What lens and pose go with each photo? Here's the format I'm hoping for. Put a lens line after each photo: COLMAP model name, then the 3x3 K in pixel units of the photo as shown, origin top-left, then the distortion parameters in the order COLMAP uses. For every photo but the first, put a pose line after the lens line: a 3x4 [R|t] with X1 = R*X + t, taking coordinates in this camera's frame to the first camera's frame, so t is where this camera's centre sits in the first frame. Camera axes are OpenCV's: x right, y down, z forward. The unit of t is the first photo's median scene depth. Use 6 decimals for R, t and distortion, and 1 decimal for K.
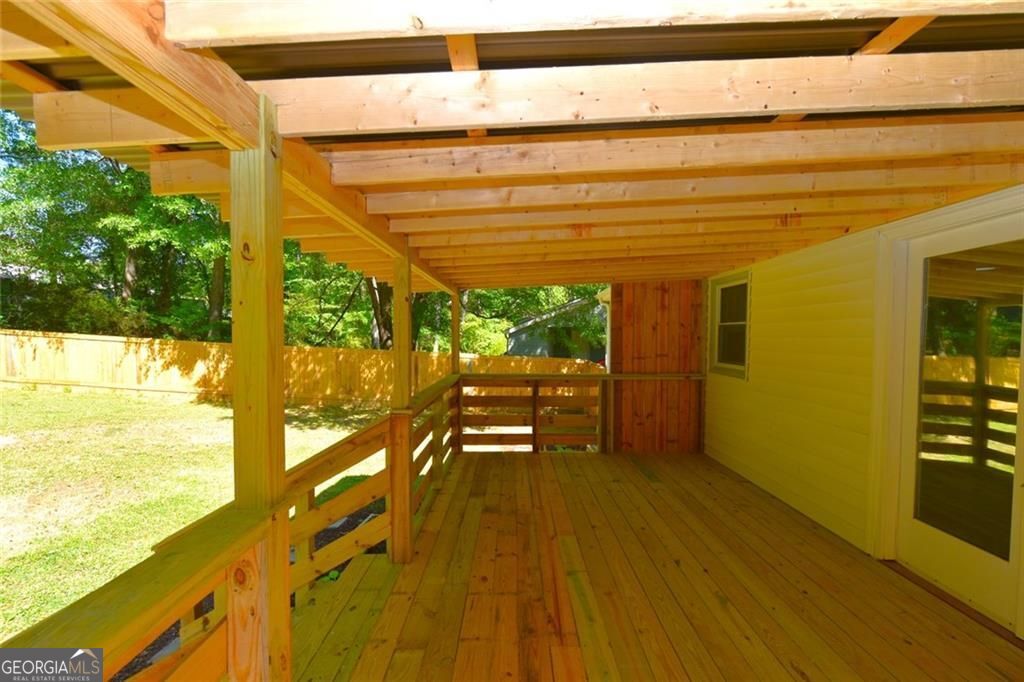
lens RADIAL K [[479.0, 0, 518.0], [0, 479.0, 353.9], [0, 0, 1]] dist [0.002200, -0.004177]
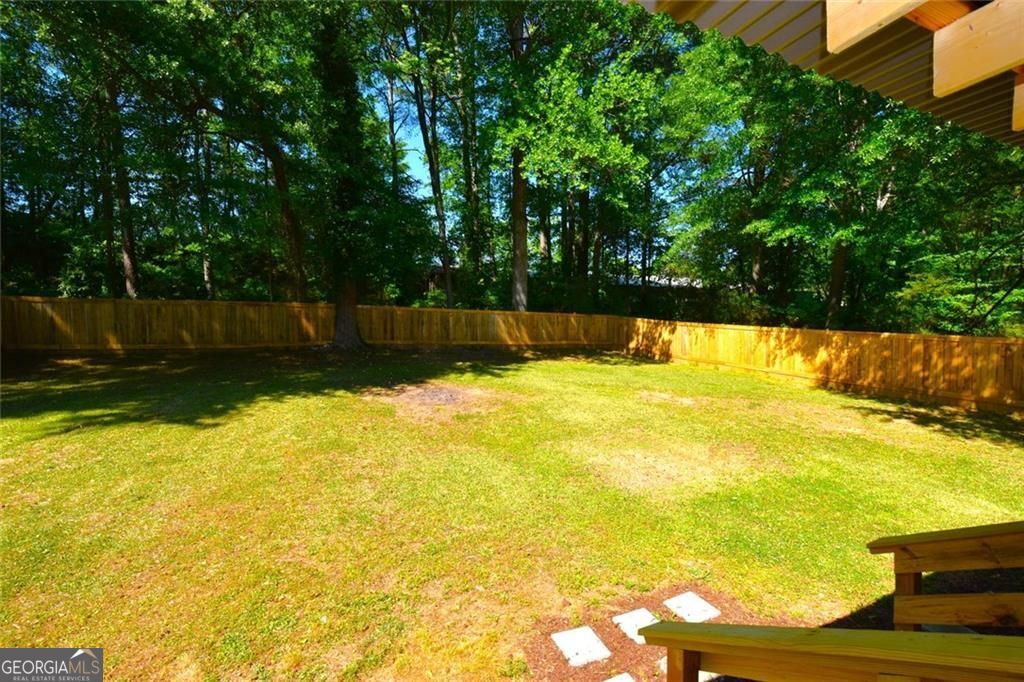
lens RADIAL K [[453.8, 0, 518.9], [0, 453.8, 346.4], [0, 0, 1]] dist [0.003397, -0.003043]
pose [[0.415751, 0.028480, -0.909032, -0.056251], [-0.019761, 0.999556, 0.022278, 0.001555], [0.909264, 0.008701, 0.416130, -0.001360]]
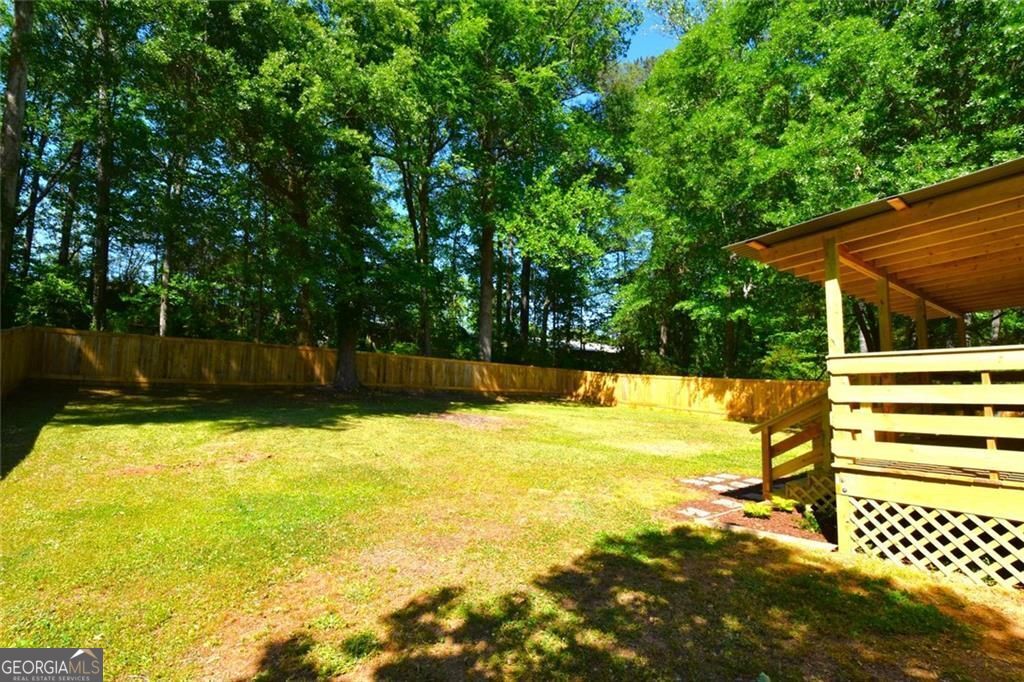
lens RADIAL K [[453.8, 0, 517.6], [0, 453.8, 345.3], [0, 0, 1]] dist [0.003397, -0.003043]
pose [[0.598627, -0.077948, -0.797226, 0.075949], [-0.033331, 0.991968, -0.122017, 0.078991], [0.800334, 0.099615, 0.591221, -0.406357]]
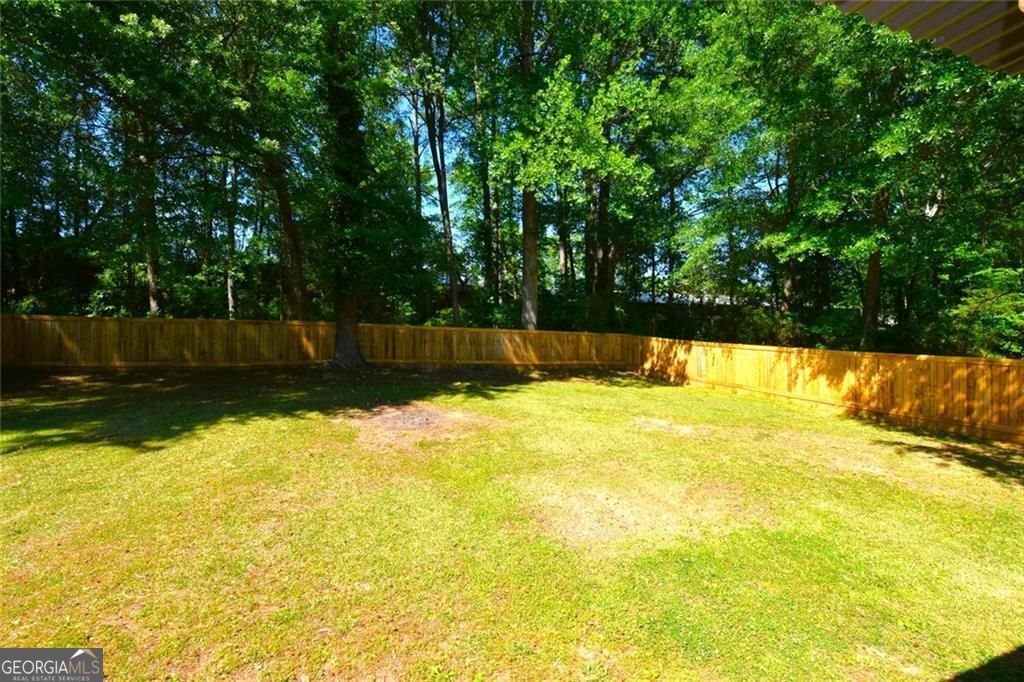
lens RADIAL K [[453.8, 0, 516.9], [0, 453.8, 345.4], [0, 0, 1]] dist [0.003397, -0.003043]
pose [[0.339583, -0.008163, -0.940541, -0.071771], [-0.025631, 0.999511, -0.017929, -0.005264], [0.940227, 0.030195, 0.339208, 0.122241]]
